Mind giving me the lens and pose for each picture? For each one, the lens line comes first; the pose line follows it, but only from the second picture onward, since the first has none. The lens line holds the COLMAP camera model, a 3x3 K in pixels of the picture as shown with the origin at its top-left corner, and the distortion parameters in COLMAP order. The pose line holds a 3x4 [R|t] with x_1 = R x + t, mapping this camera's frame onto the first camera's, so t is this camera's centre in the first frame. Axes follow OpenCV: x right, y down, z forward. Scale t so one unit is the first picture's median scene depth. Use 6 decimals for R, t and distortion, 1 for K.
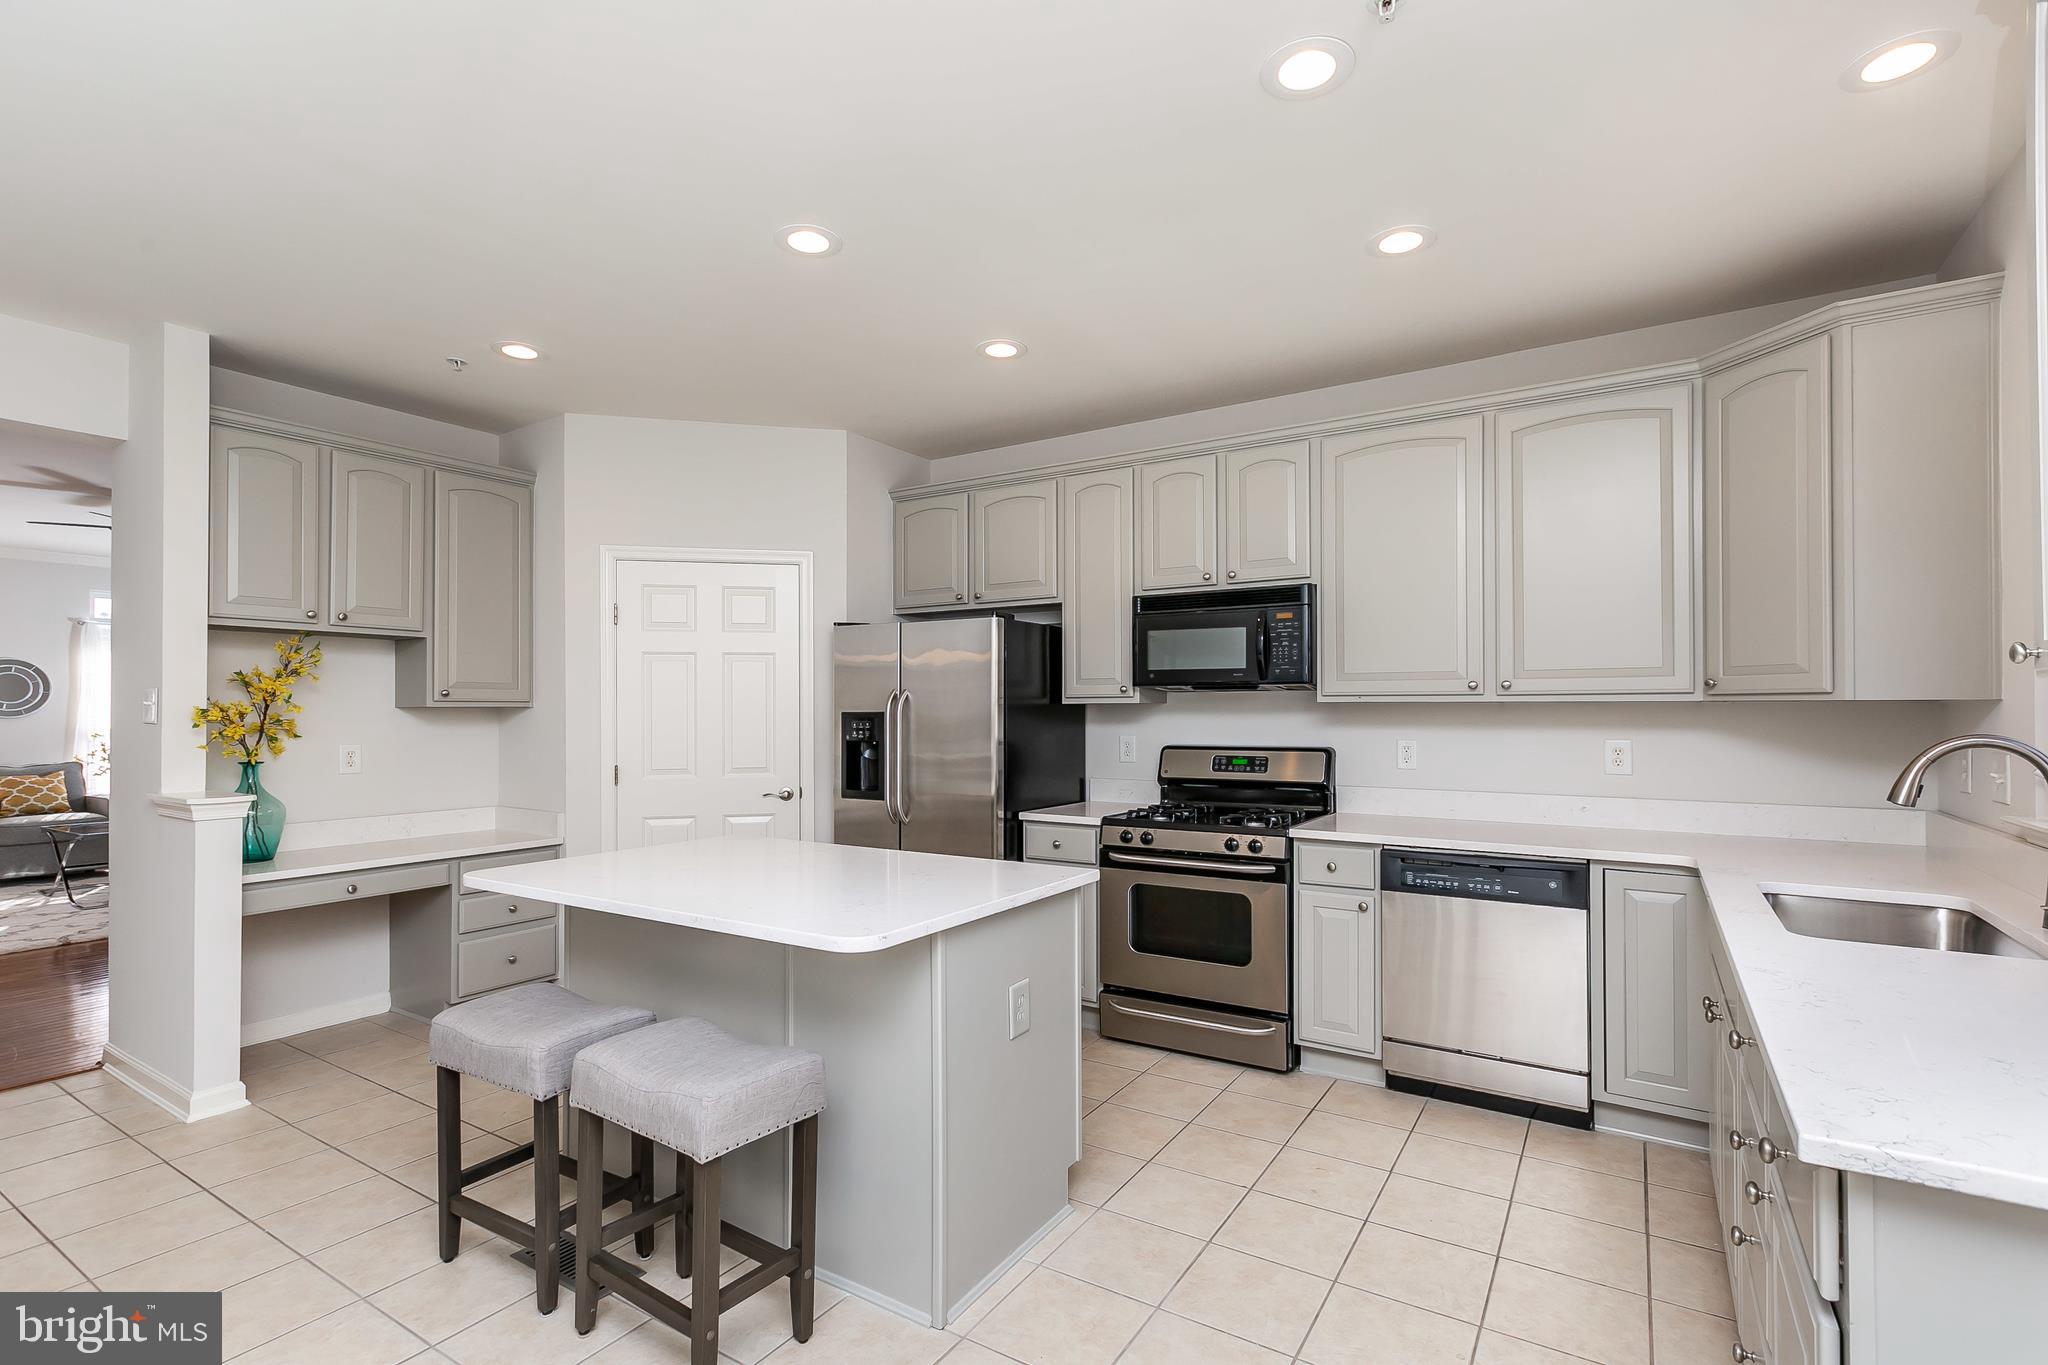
lens RADIAL K [[958.3, 0, 1028.5], [0, 958.3, 690.5], [0, 0, 1]] dist [0.003643, -0.001482]
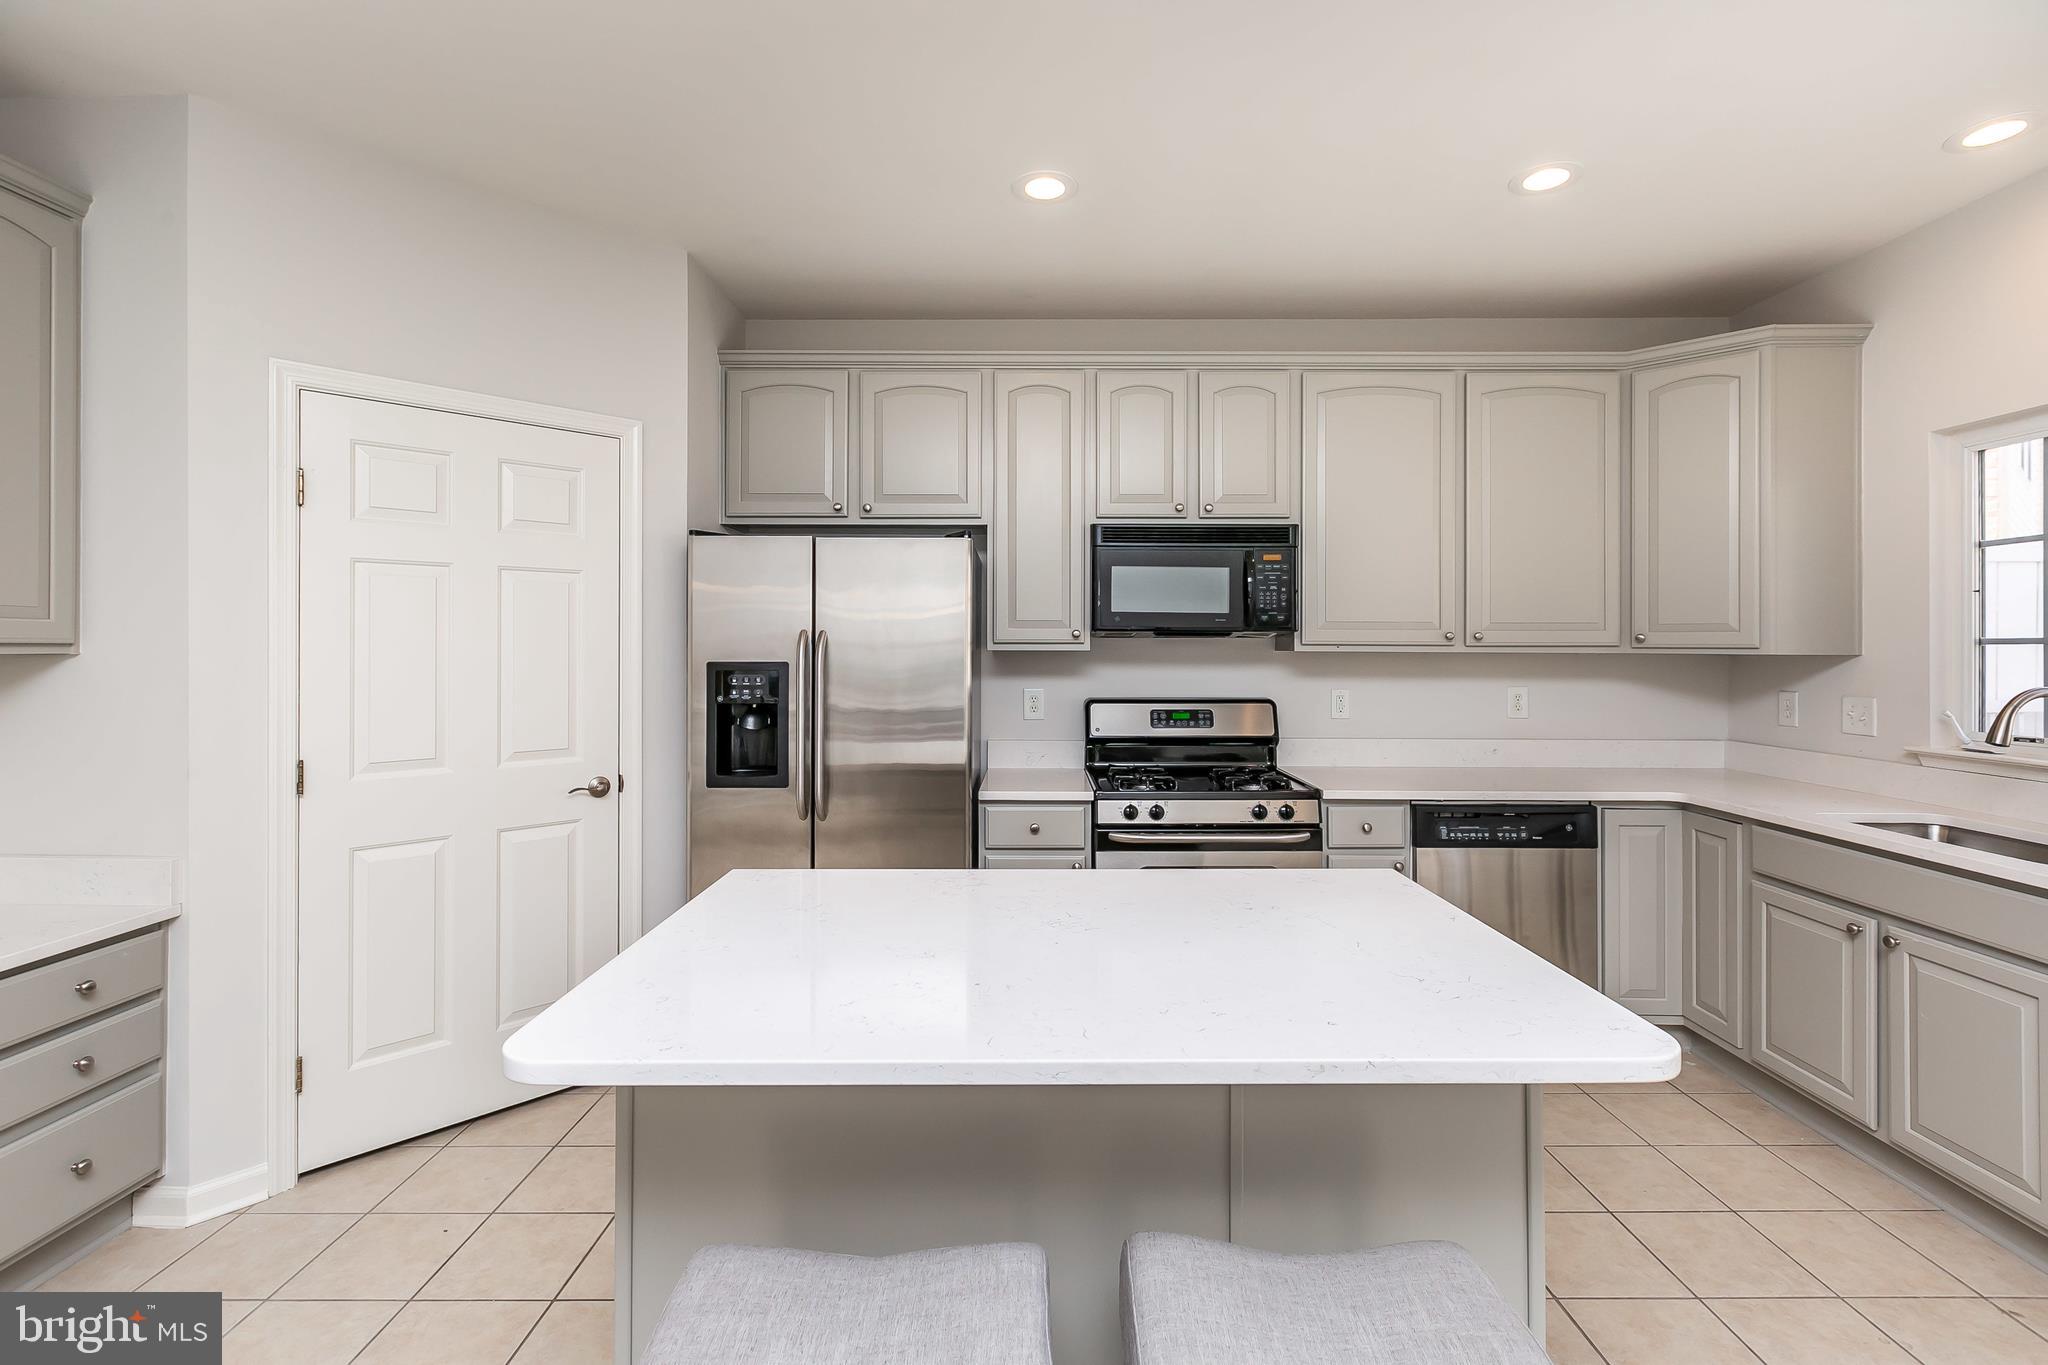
lens RADIAL K [[929.9, 0, 1020.5], [0, 929.9, 638.5], [0, 0, 1]] dist [0.002460, 0.000434]
pose [[0.848203, 0.008710, 0.529600, -0.399563], [-0.015651, 0.999840, 0.008622, -0.004031], [-0.529441, -0.015602, 0.848203, 0.355393]]
